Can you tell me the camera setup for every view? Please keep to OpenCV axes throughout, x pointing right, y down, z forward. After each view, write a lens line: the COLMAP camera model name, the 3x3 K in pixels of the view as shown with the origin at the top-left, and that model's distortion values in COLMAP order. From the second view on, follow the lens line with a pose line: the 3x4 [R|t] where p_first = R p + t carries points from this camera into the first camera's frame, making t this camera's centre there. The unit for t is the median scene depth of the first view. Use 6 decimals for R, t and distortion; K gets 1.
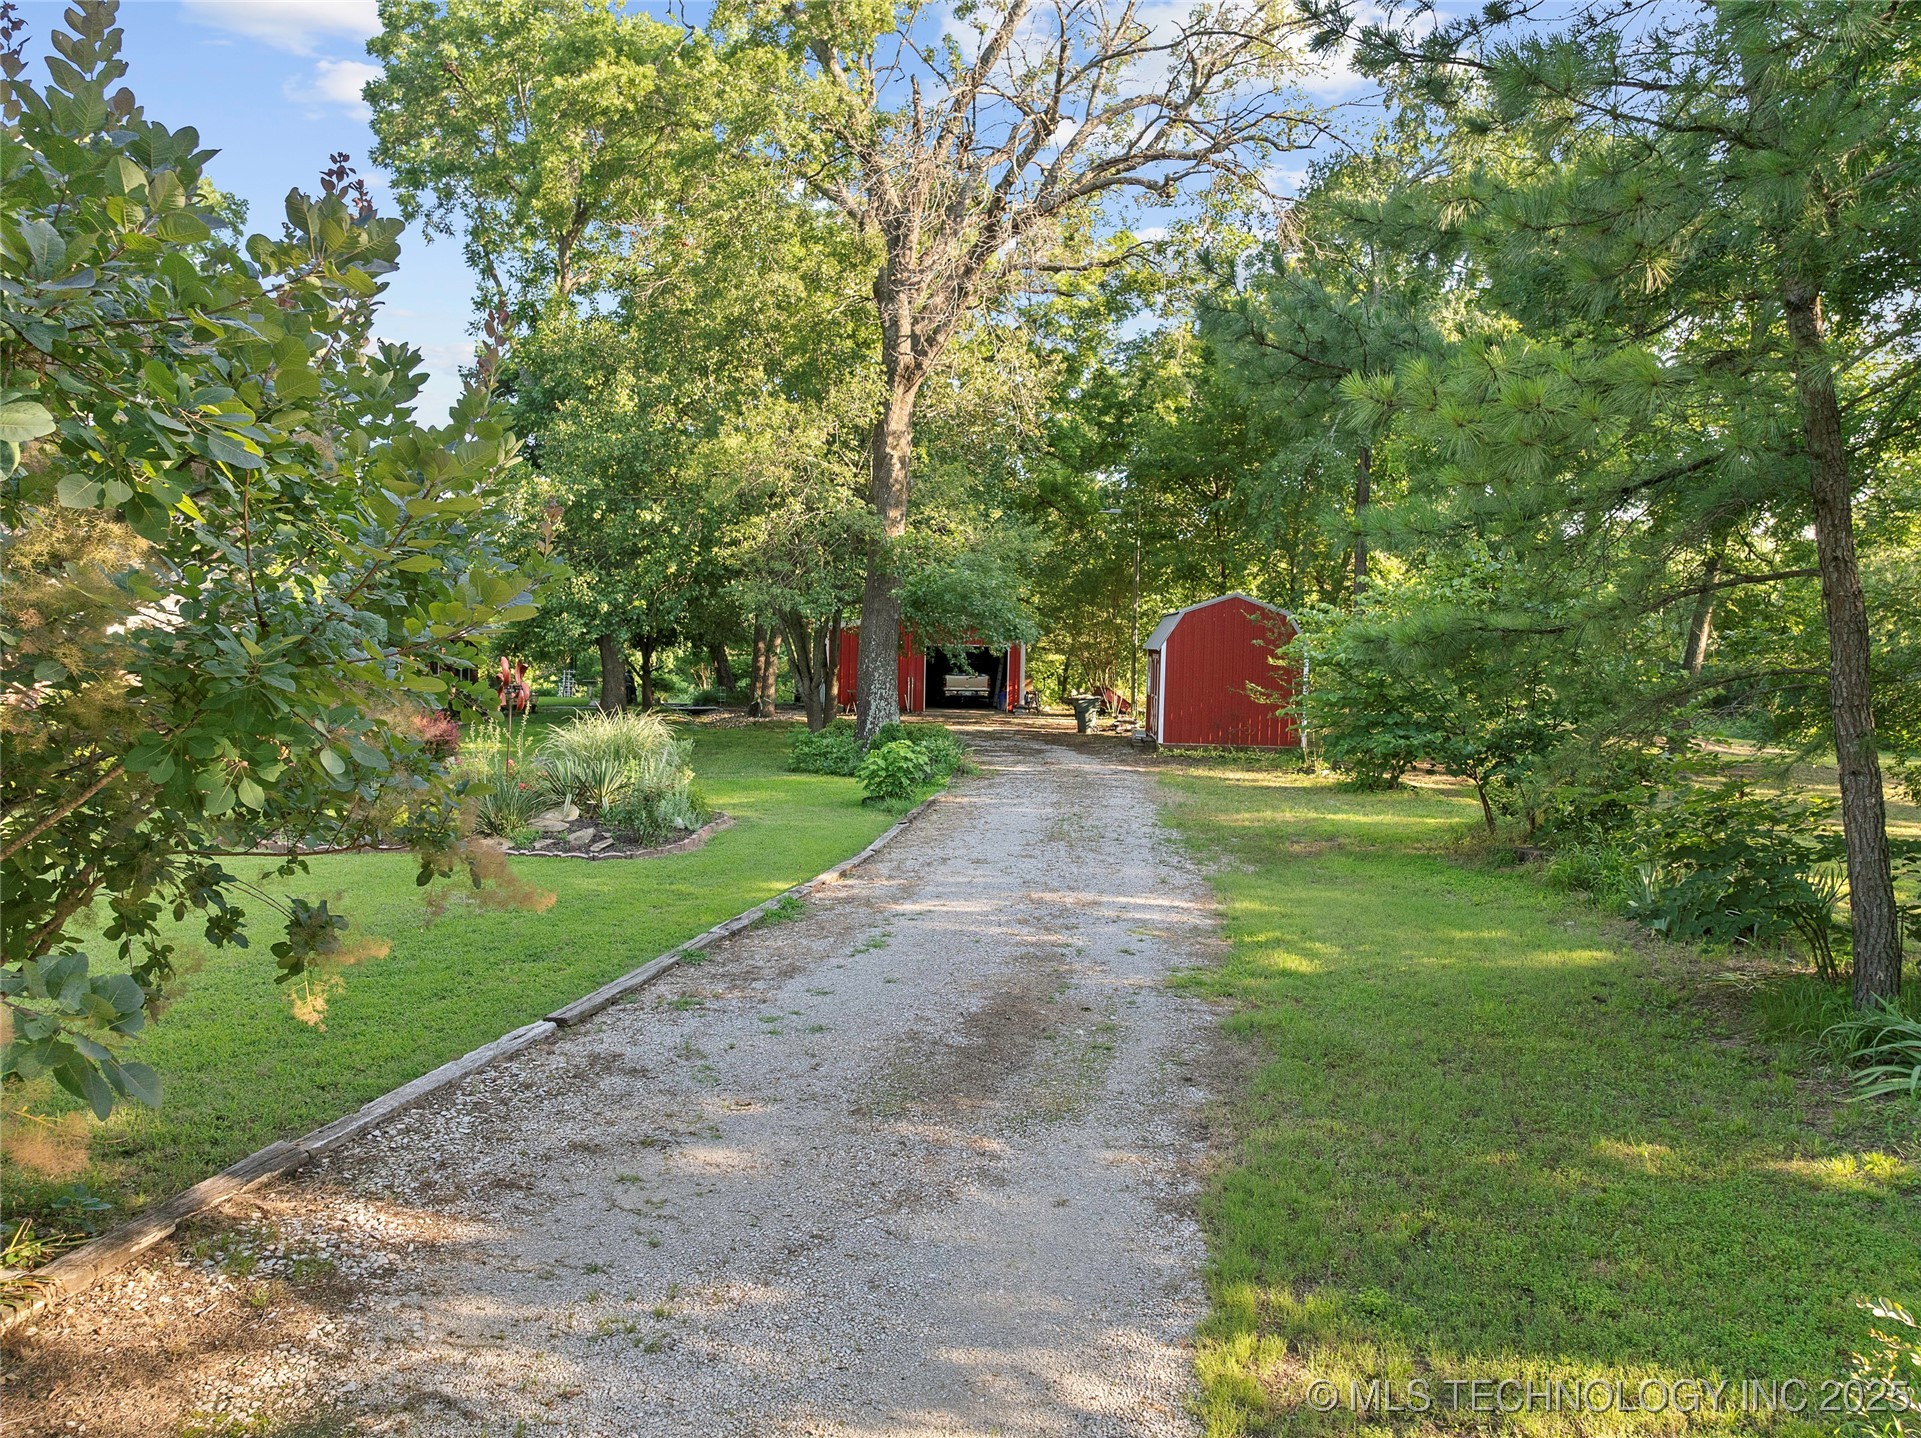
lens RADIAL K [[1380.6, 0, 960.5], [0, 1380.6, 719.0], [0, 0, 1]] dist [-0.021164, -0.000365]
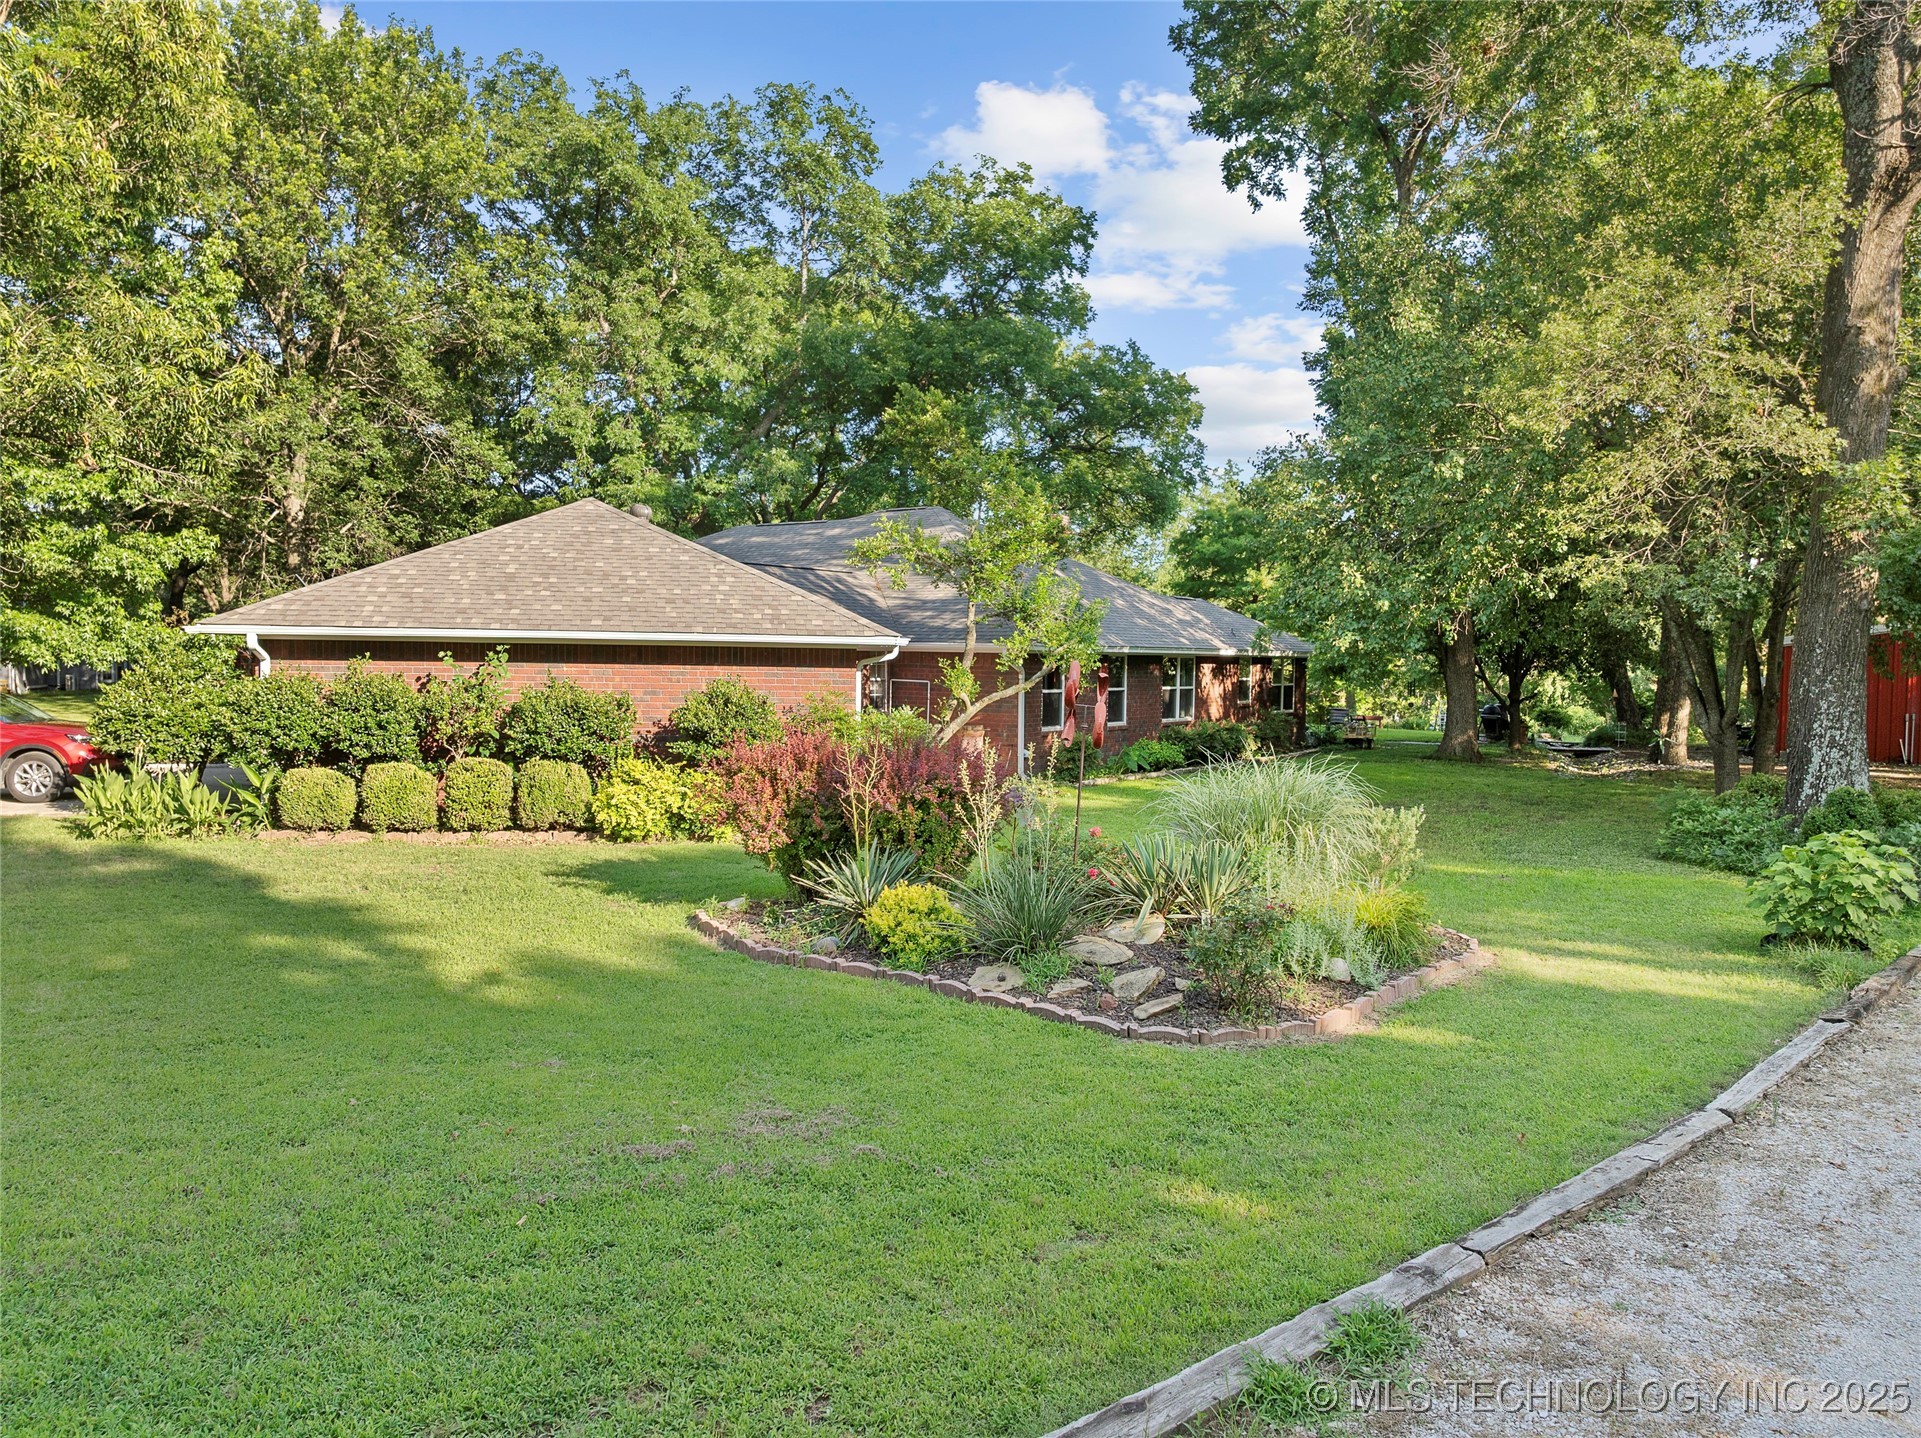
lens RADIAL K [[1380.6, 0, 960.5], [0, 1380.6, 719.0], [0, 0, 1]] dist [-0.021164, -0.000365]
pose [[0.795130, 0.017603, -0.606183, 0.000574], [-0.032603, 0.999374, -0.013744, -0.005983], [0.605561, 0.030691, 0.795207, 0.317250]]
